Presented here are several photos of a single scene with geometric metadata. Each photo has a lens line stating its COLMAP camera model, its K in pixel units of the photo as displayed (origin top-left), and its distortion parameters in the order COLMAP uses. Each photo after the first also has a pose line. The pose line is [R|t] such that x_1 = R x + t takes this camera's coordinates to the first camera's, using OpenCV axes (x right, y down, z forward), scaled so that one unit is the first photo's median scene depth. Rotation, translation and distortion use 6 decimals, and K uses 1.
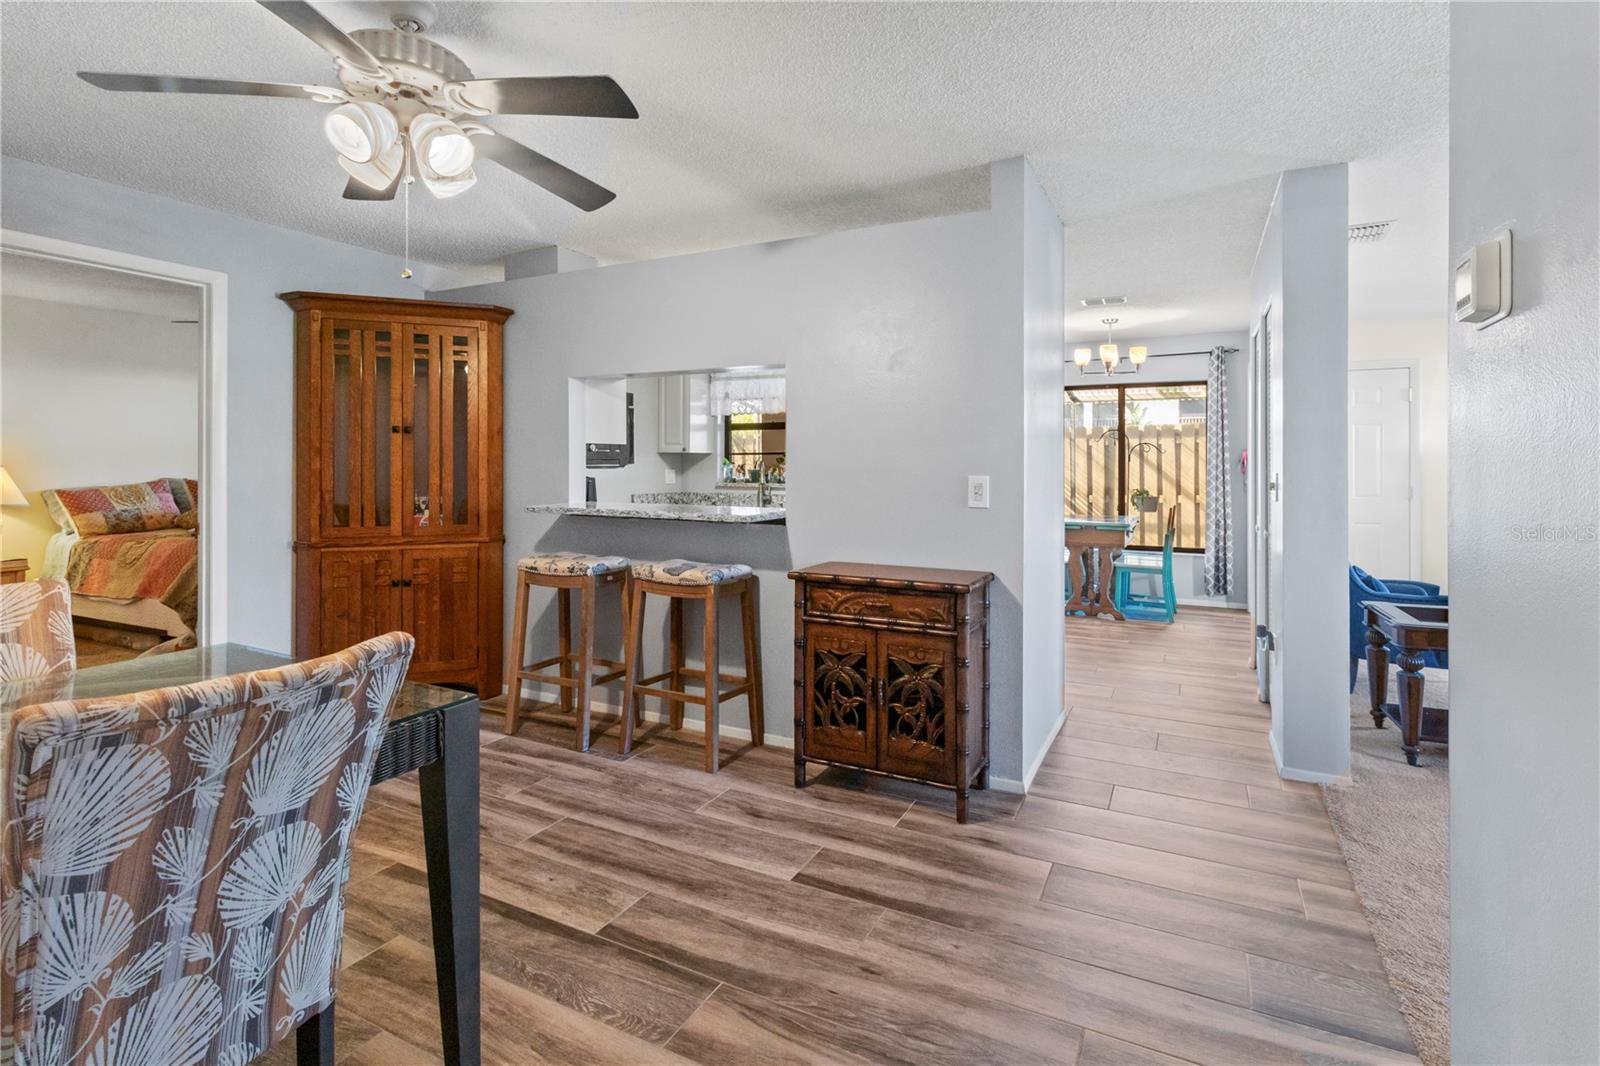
lens RADIAL K [[760.4, 0, 814.9], [0, 760.4, 476.2], [0, 0, 1]] dist [0.000018, -0.000967]
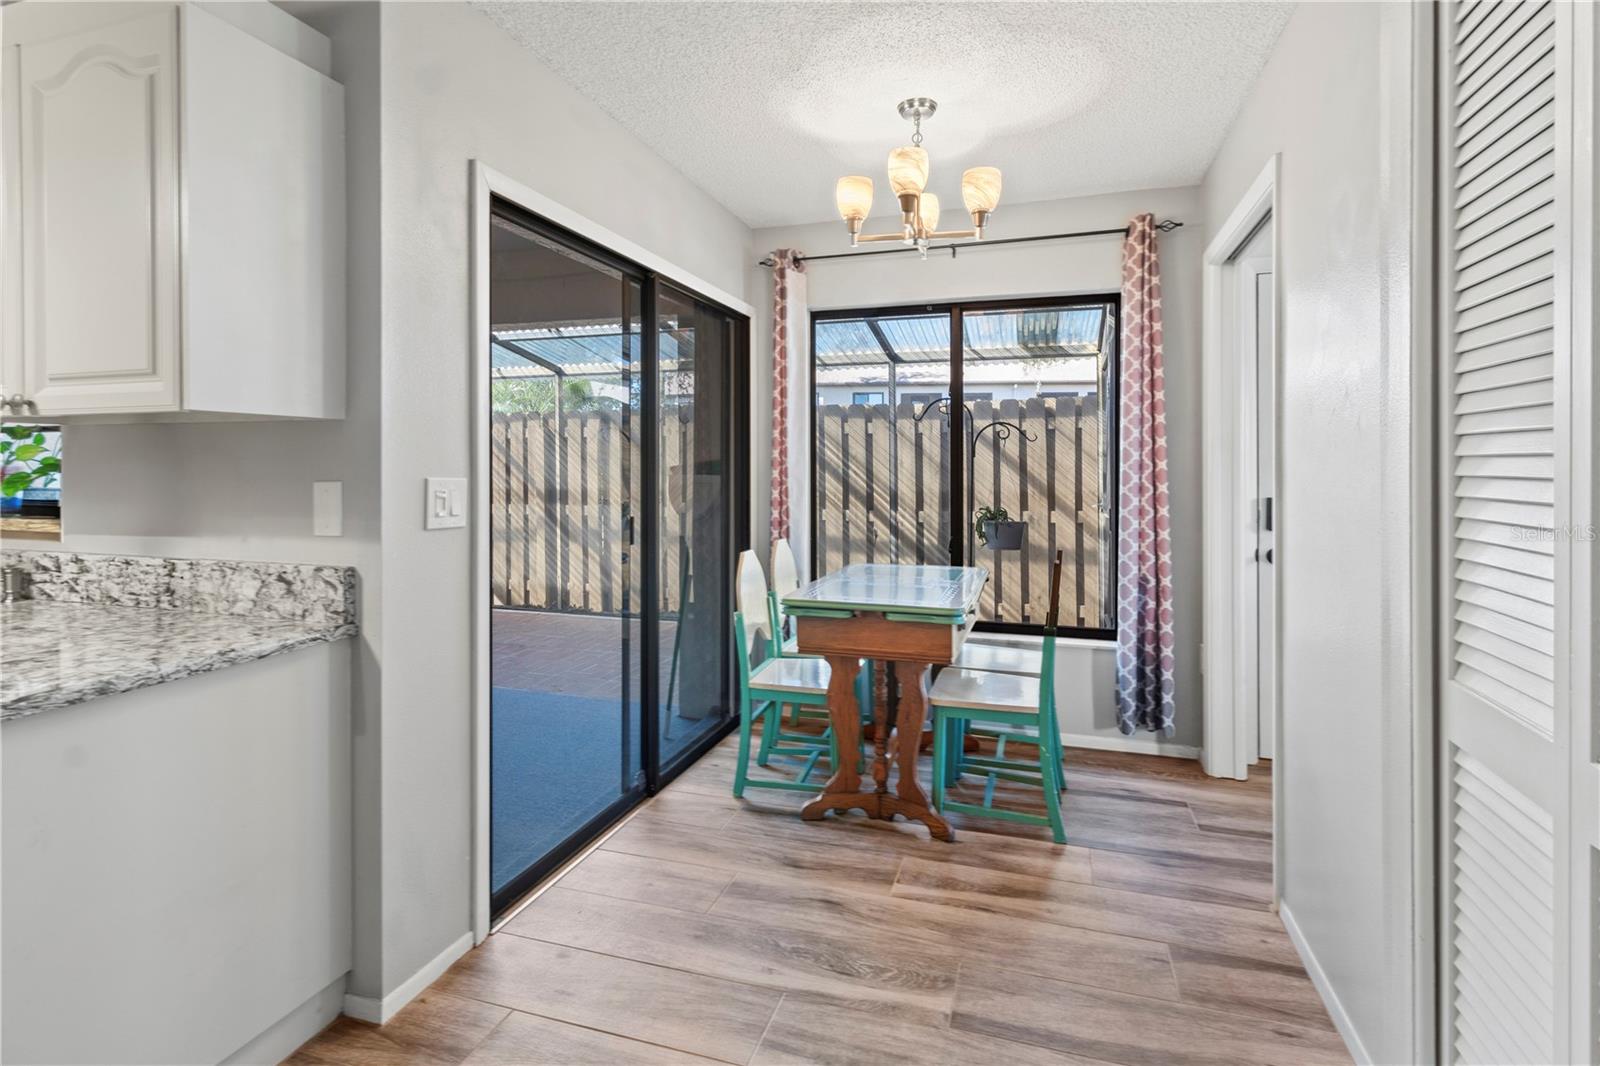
lens RADIAL K [[760.4, 0, 811.9], [0, 760.4, 484.3], [0, 0, 1]] dist [0.000018, -0.000967]
pose [[0.986635, -0.008776, 0.162711, 0.180895], [0.006295, 0.999856, 0.015752, -0.007373], [-0.162825, -0.014517, 0.986548, 0.413443]]
